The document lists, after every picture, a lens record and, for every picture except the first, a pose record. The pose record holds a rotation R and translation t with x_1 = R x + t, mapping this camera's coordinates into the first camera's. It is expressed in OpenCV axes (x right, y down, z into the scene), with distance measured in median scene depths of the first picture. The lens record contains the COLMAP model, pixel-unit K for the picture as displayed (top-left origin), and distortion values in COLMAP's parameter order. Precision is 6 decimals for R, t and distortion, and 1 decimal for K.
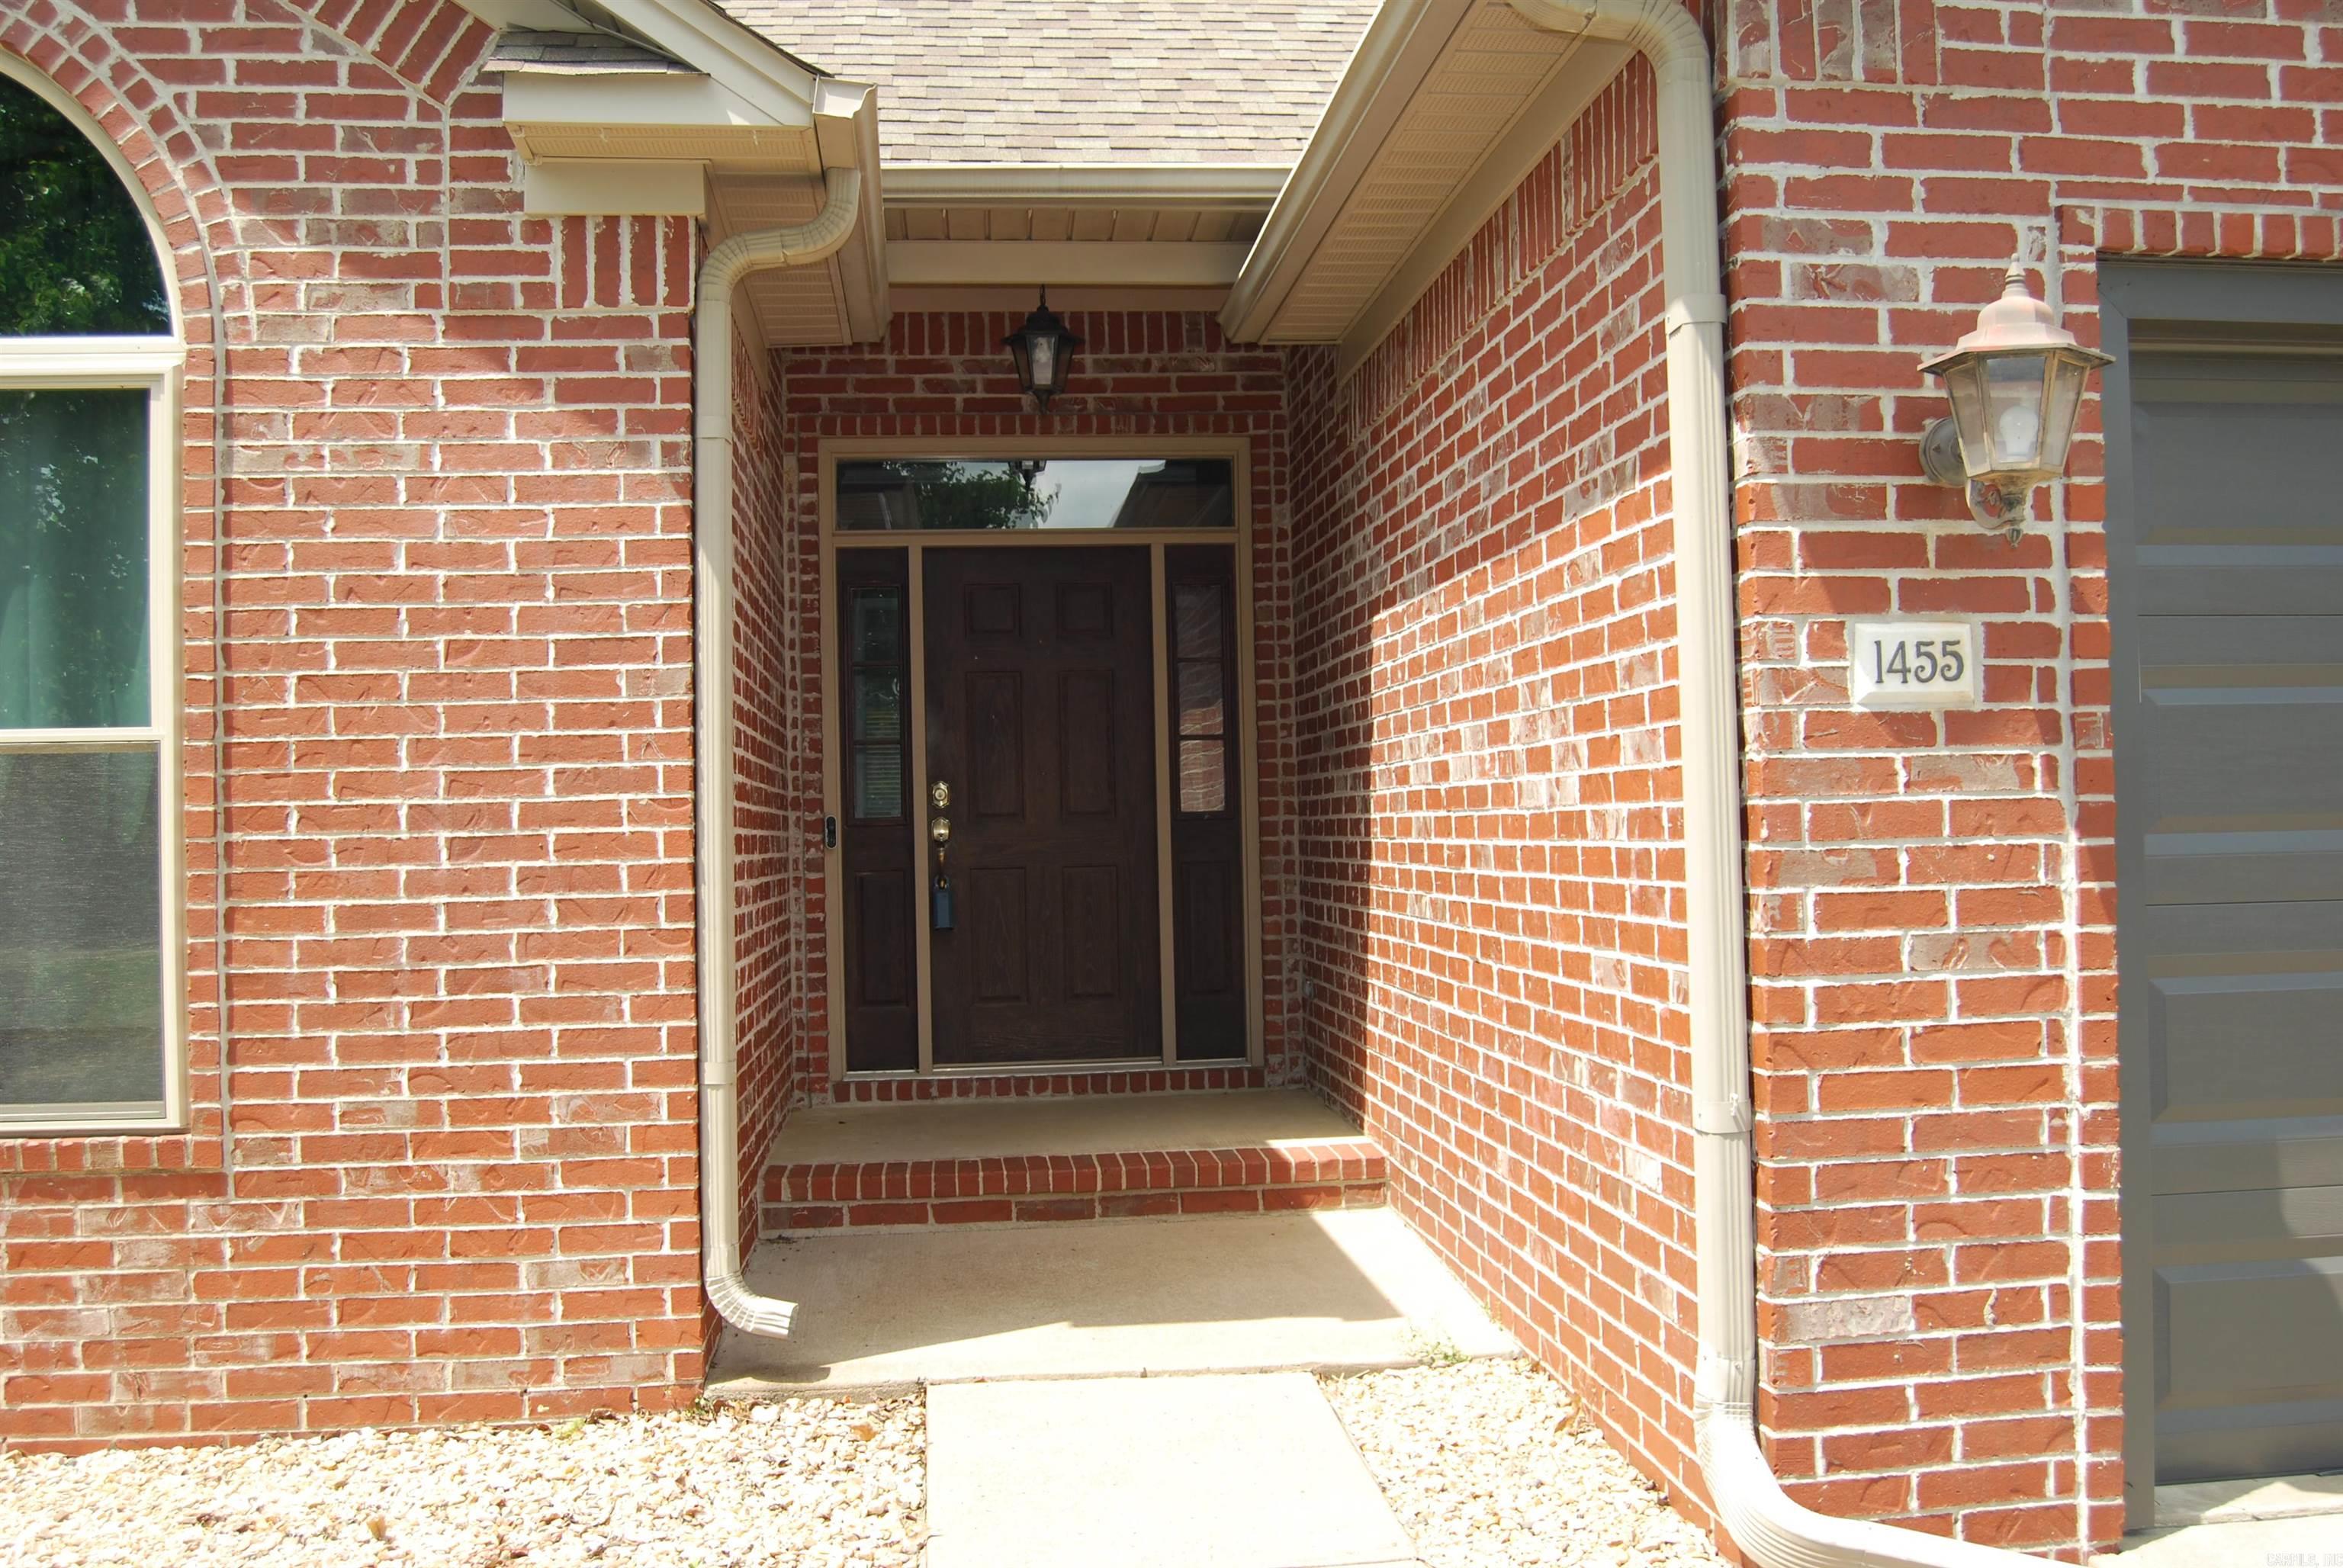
lens RADIAL K [[2200.4, 0, 1191.9], [0, 2200.4, 788.0], [0, 0, 1]] dist [-0.064144, 0.000000]
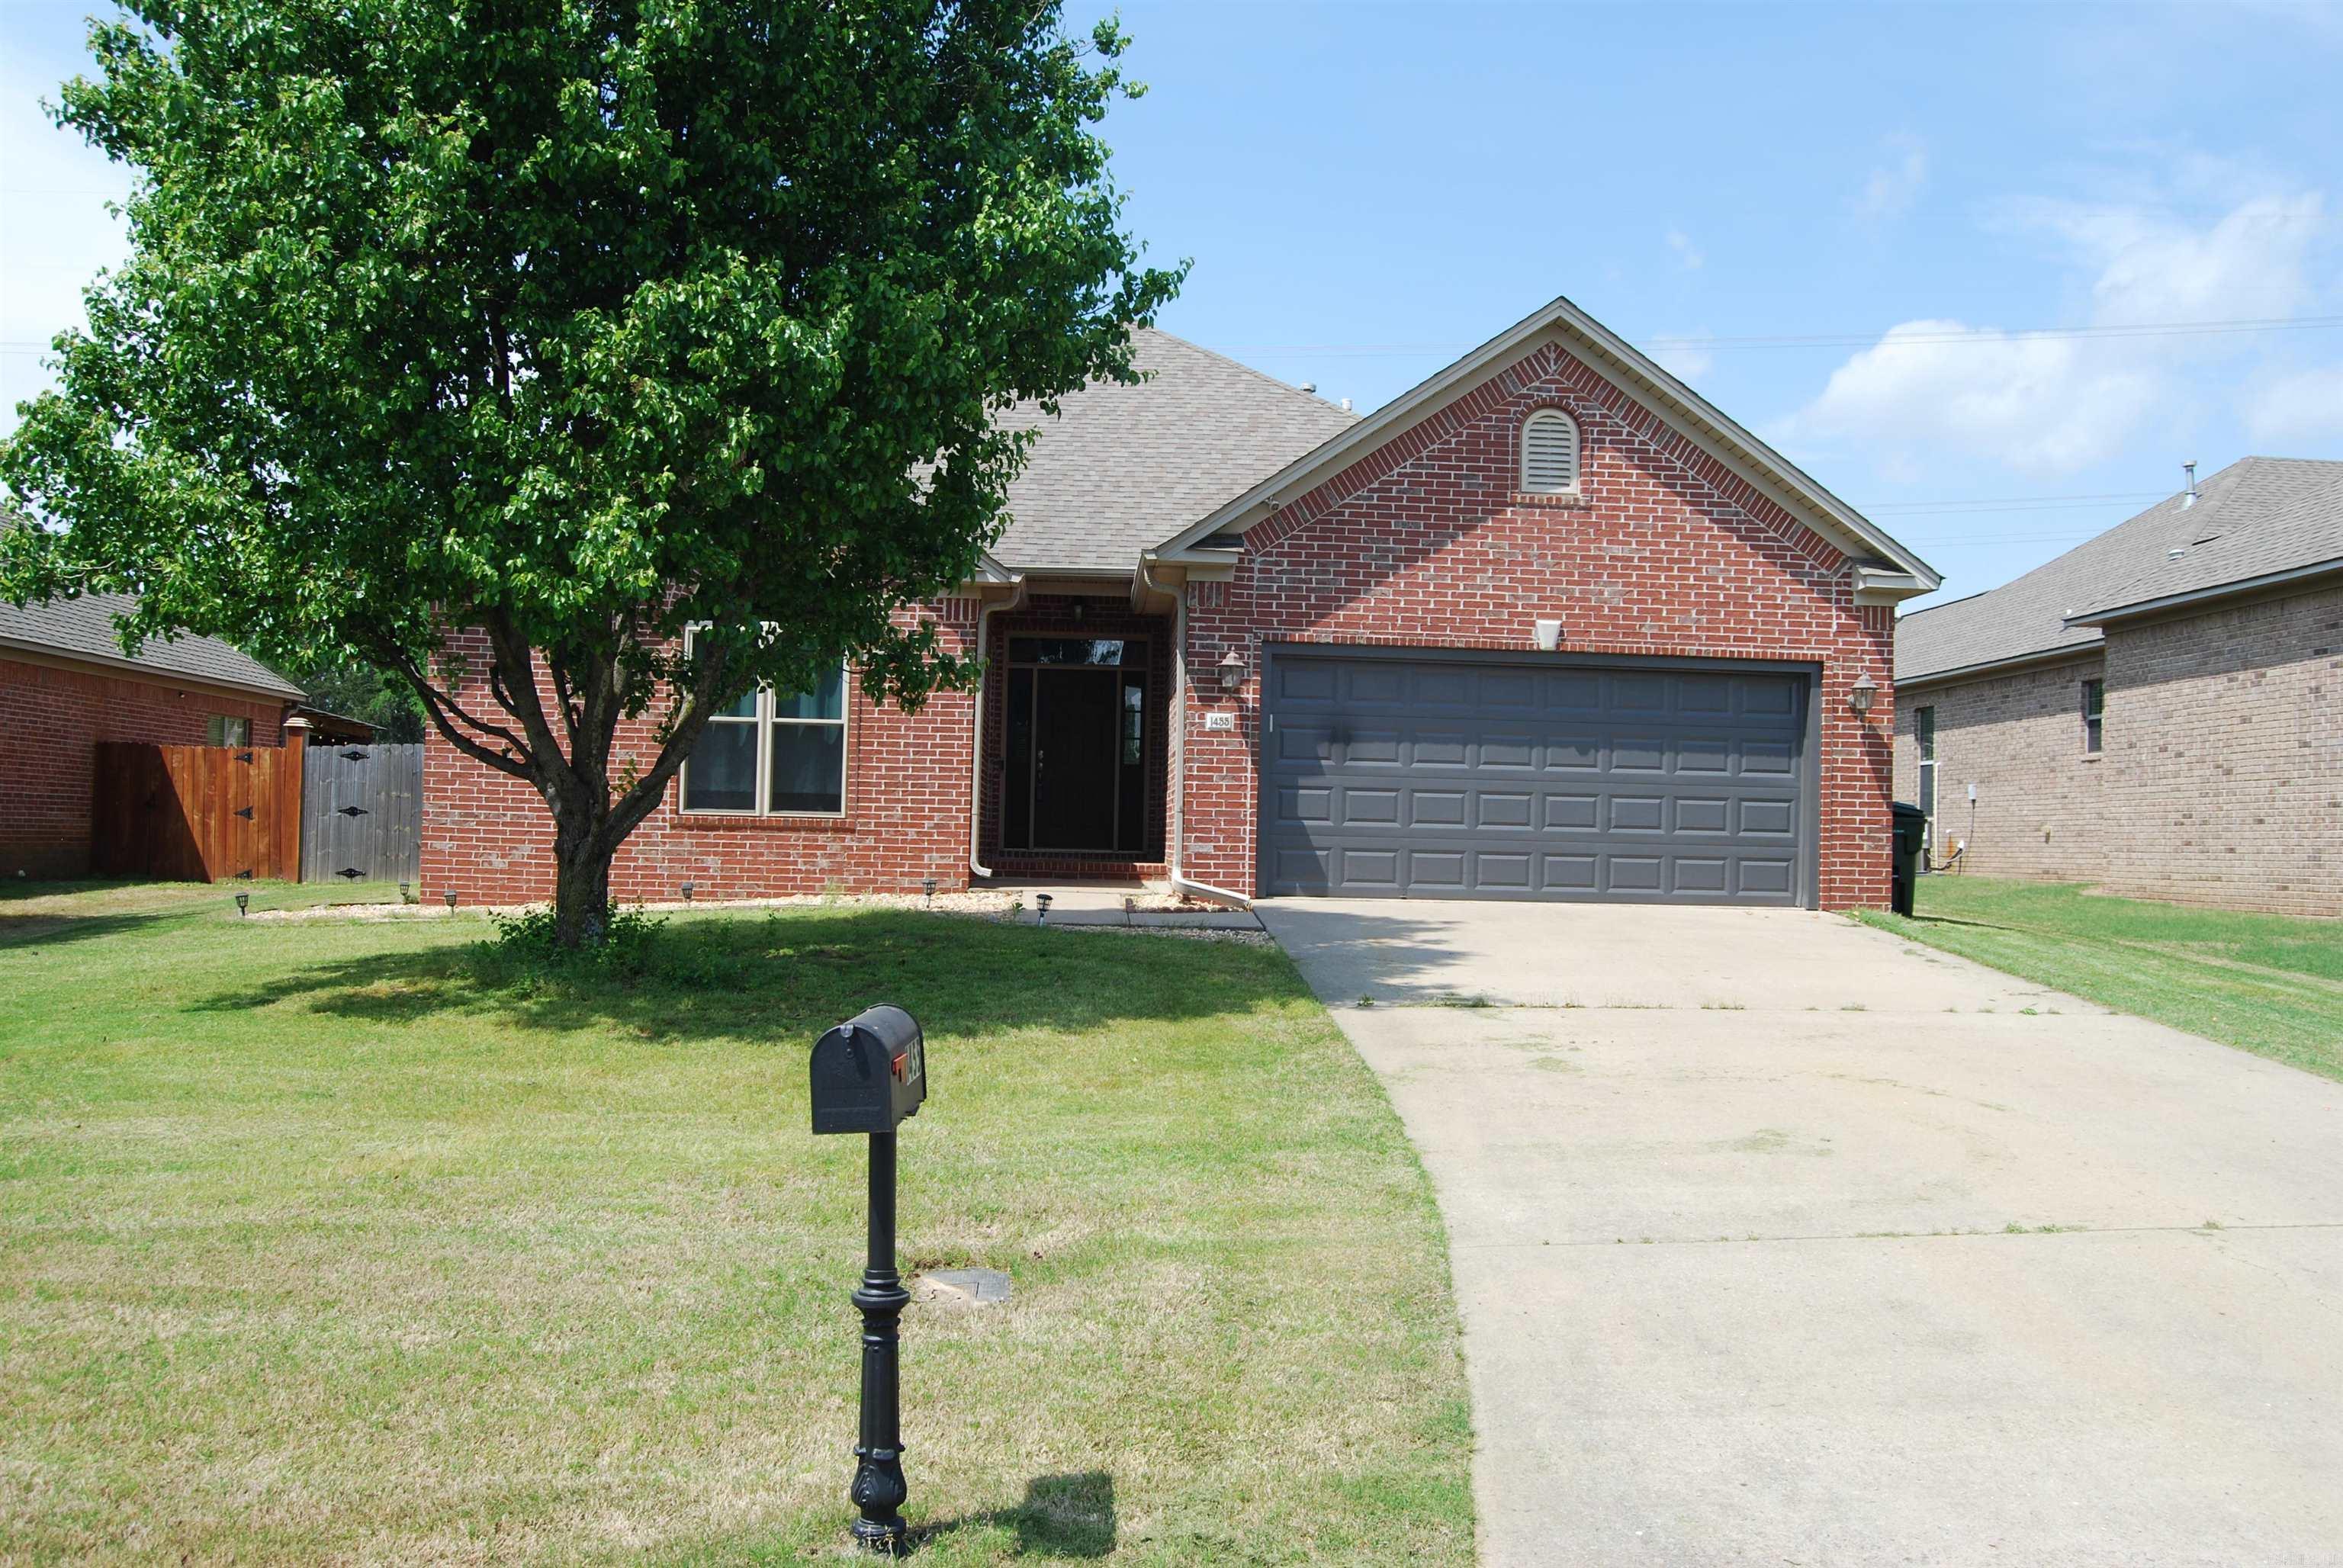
lens RADIAL K [[1997.1, 0, 1189.5], [0, 1997.1, 776.6], [0, 0, 1]] dist [-0.090689, 0.026973]
pose [[0.997325, 0.041433, -0.060218, 0.403295], [-0.042429, 0.998982, -0.015354, 0.107531], [0.059520, 0.017868, 0.998067, -2.695742]]
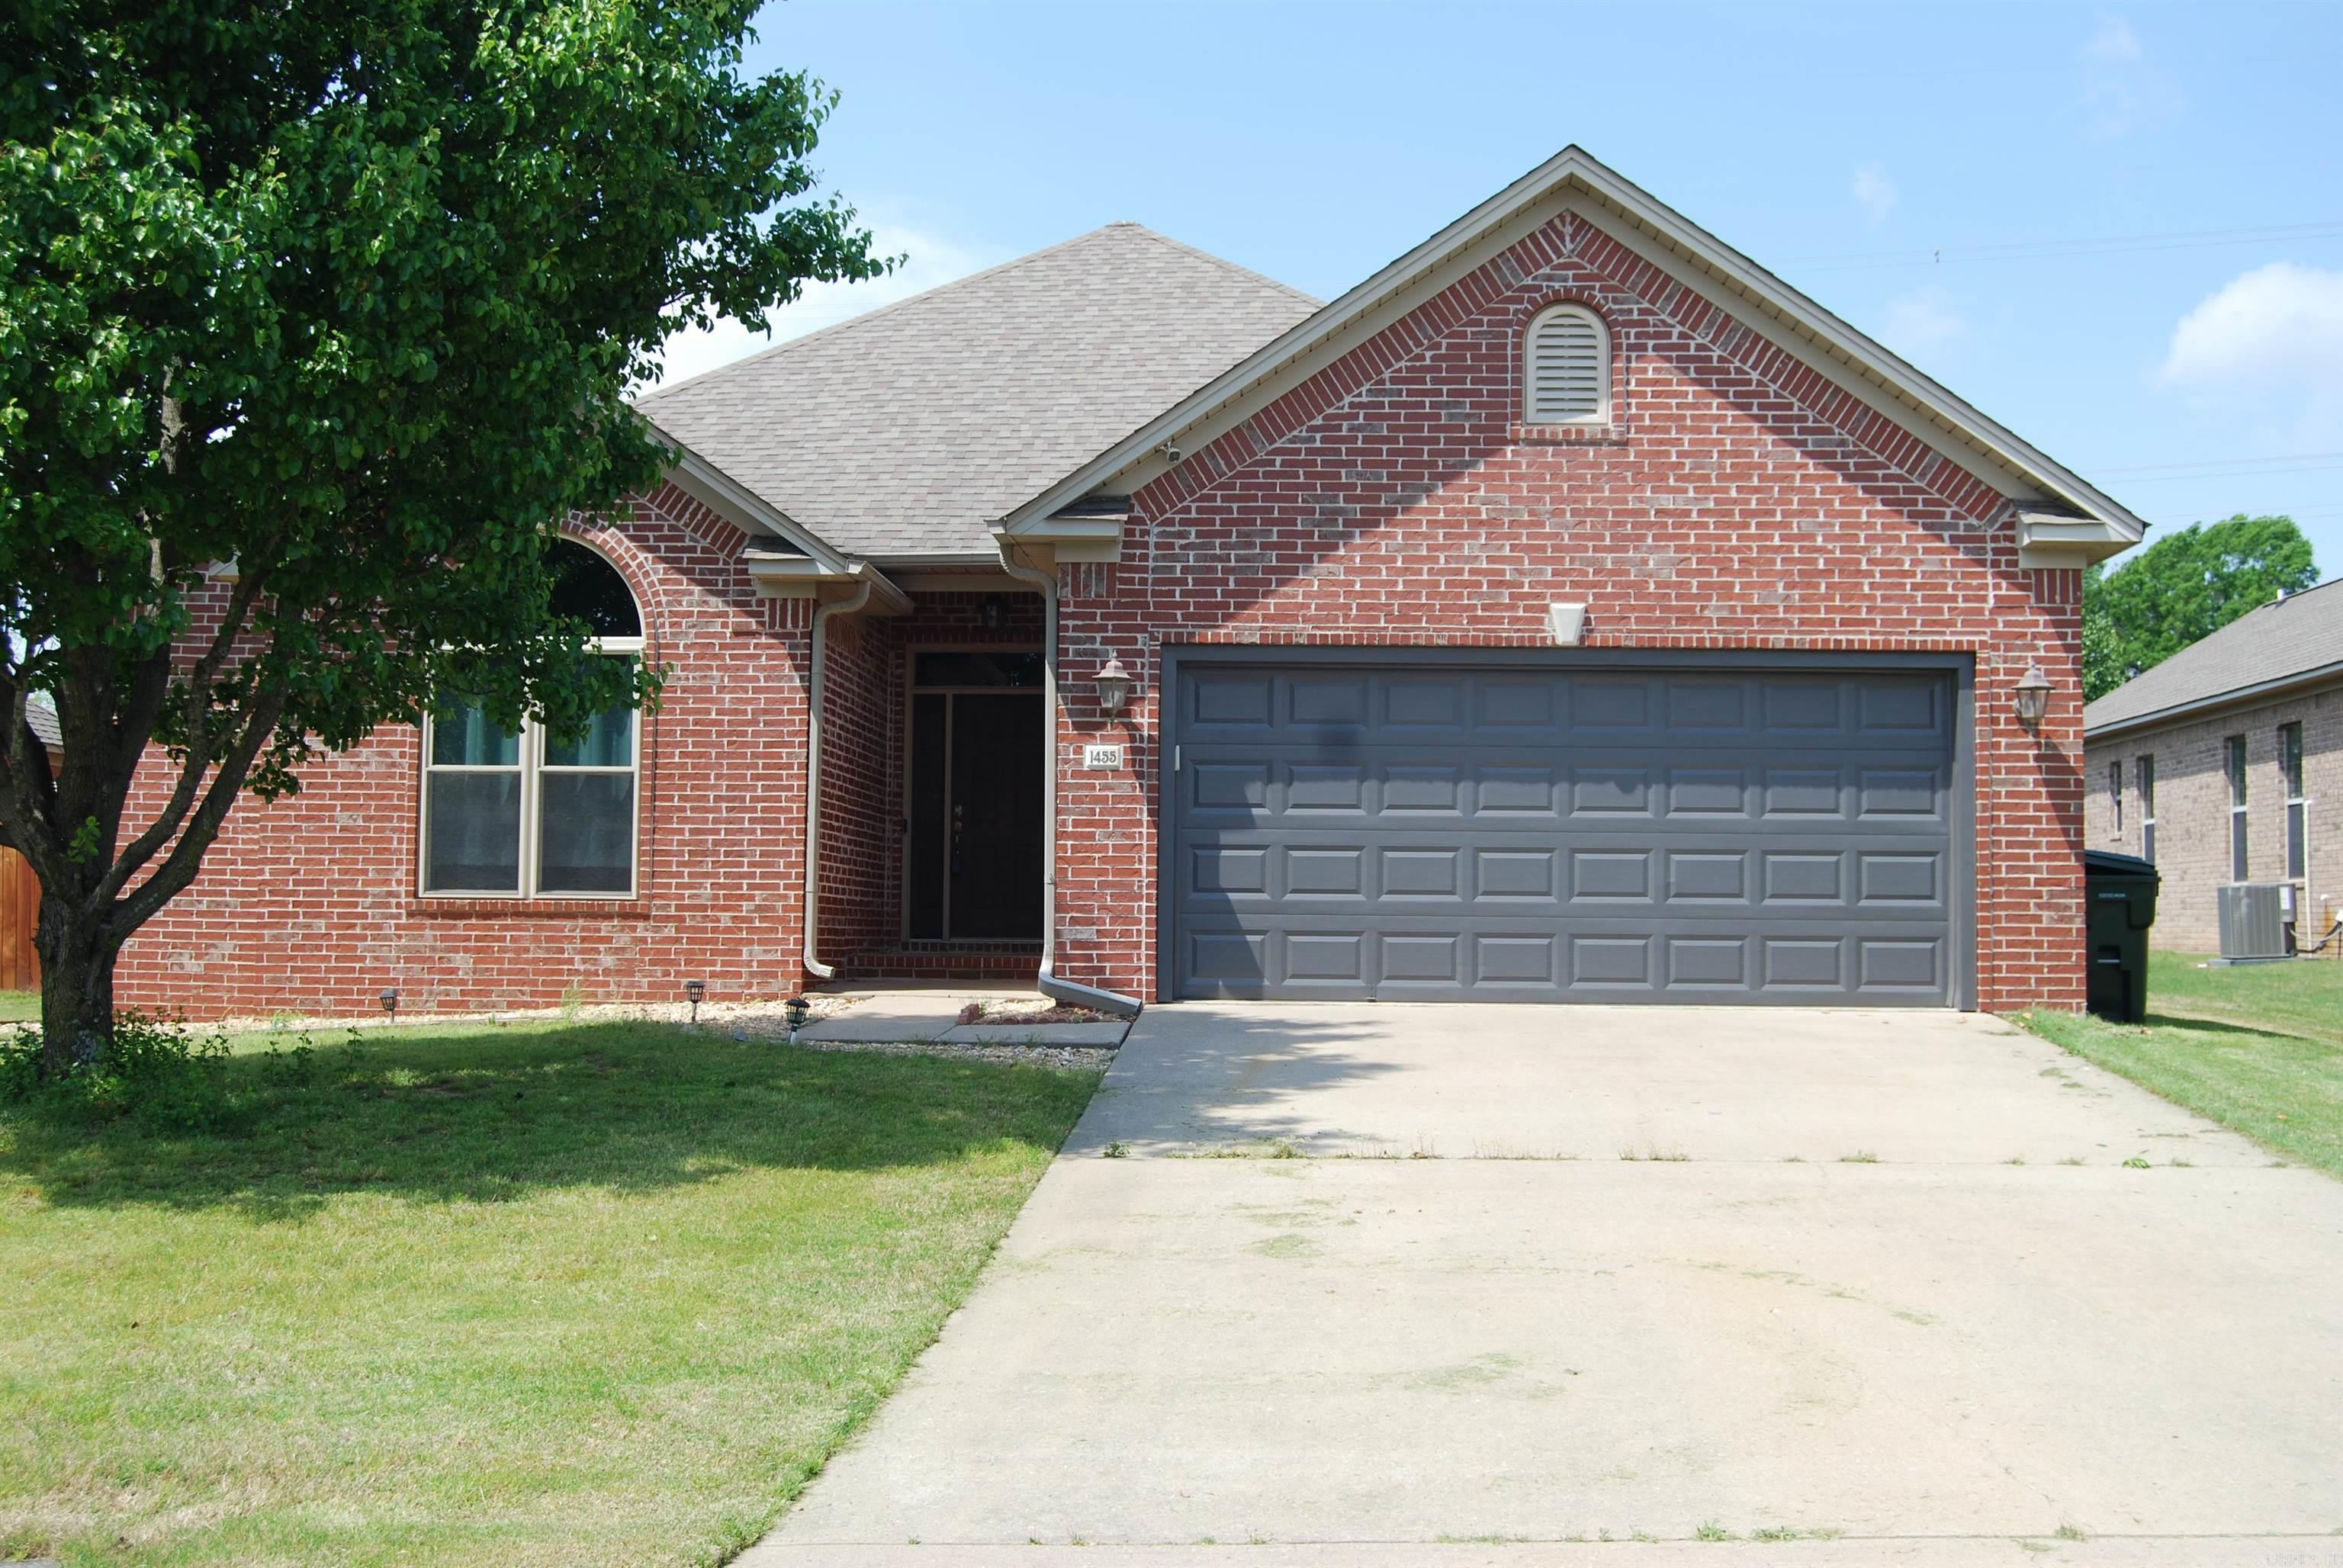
lens RADIAL K [[2592.3, 0, 1196.2], [0, 2592.3, 767.1], [0, 0, 1]] dist [-0.060154, 0.000000]
pose [[0.985190, 0.019124, -0.170399, 0.903667], [-0.026845, 0.998709, -0.043123, 0.105929], [0.169354, 0.047058, 0.984431, -2.399484]]
